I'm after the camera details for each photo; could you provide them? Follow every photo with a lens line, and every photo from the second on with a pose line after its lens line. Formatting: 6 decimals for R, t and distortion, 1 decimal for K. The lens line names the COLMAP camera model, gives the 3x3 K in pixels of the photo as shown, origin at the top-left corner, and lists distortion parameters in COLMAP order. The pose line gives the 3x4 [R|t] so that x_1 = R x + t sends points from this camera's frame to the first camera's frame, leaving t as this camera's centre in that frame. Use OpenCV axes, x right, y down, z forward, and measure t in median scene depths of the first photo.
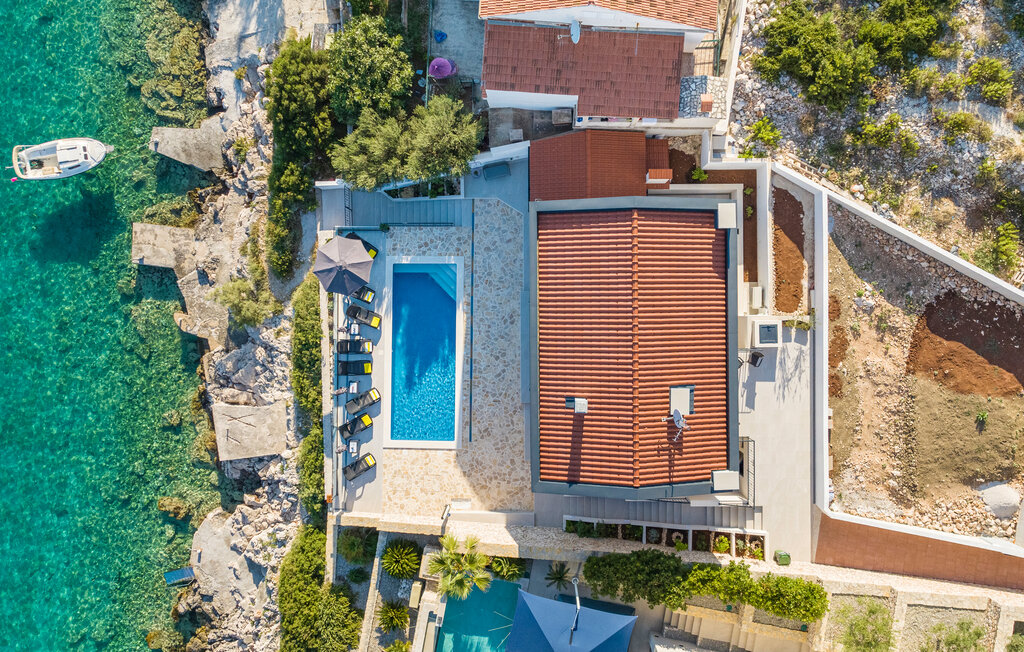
lens RADIAL K [[859.4, 0, 512.7], [0, 859.4, 321.6], [0, 0, 1]] dist [-0.008813, -0.024508]
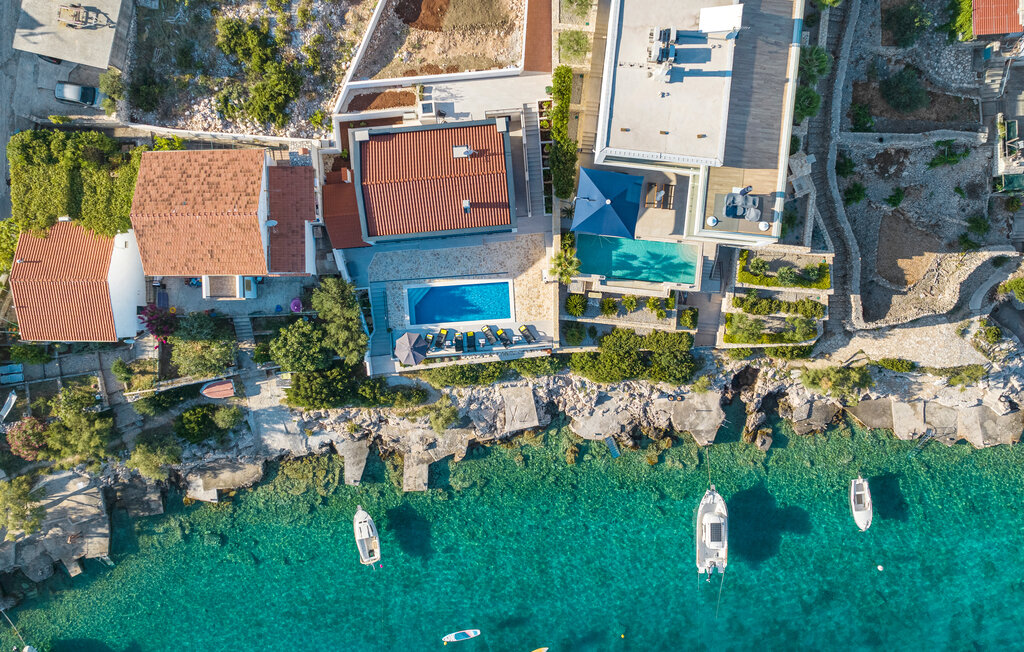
lens RADIAL K [[770.1, 0, 515.8], [0, 770.1, 323.7], [0, 0, 1]] dist [0.003566, -0.003152]
pose [[-0.077970, -0.996940, 0.005624, -0.165099], [0.996895, -0.078026, -0.010565, 0.166033], [0.010972, 0.004783, 0.999928, -0.571830]]
